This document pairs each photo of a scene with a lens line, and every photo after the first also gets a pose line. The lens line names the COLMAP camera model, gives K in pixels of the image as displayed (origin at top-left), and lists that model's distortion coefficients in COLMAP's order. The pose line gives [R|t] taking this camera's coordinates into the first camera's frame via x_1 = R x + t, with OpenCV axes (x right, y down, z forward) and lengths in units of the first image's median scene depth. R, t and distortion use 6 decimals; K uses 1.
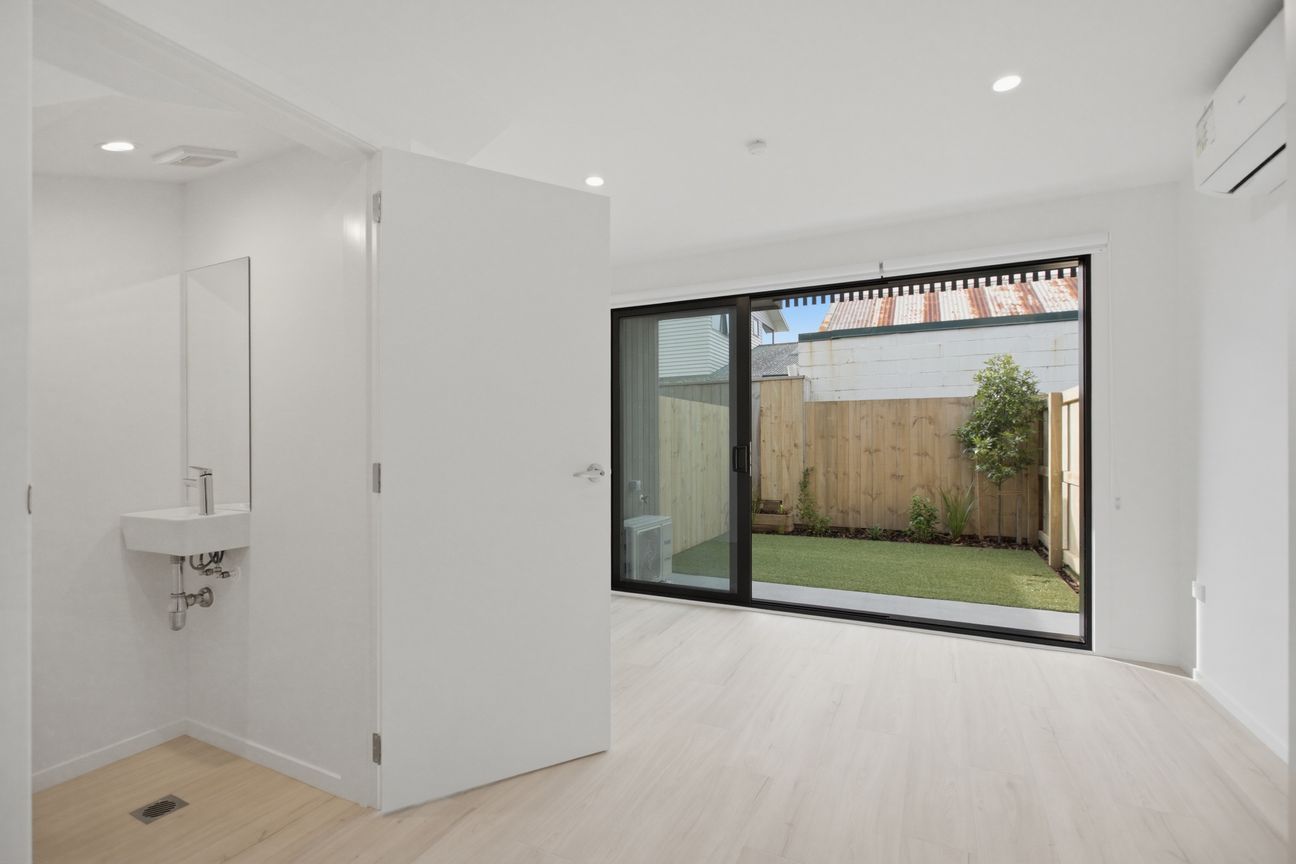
lens RADIAL K [[585.7, 0, 652.3], [0, 585.7, 435.9], [0, 0, 1]] dist [-0.003978, 0.000256]
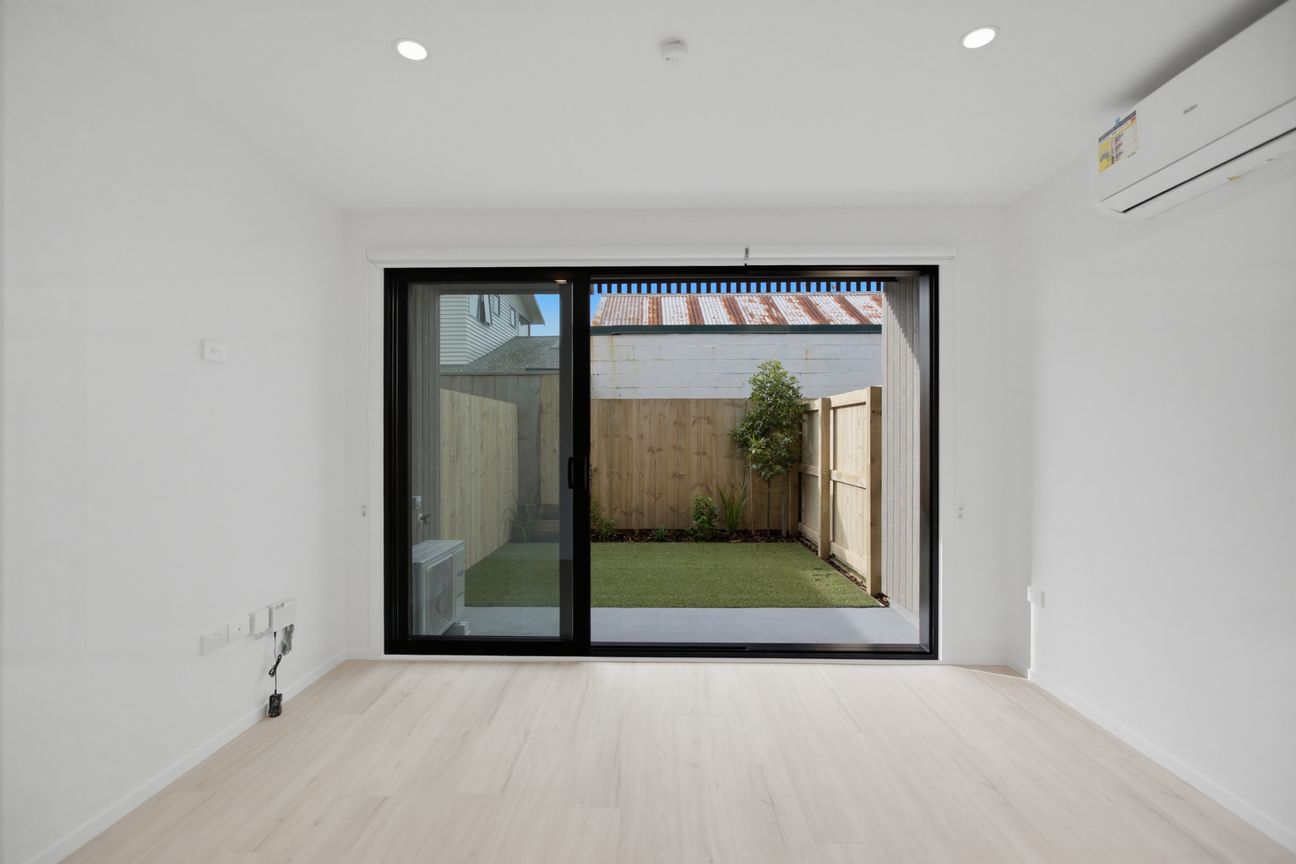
lens RADIAL K [[585.7, 0, 652.3], [0, 585.7, 435.9], [0, 0, 1]] dist [-0.003978, 0.000256]
pose [[0.908970, 0.001534, 0.416859, -0.045495], [-0.006370, 0.999928, 0.010209, -0.009991], [-0.416813, -0.011935, 0.908914, 0.114522]]
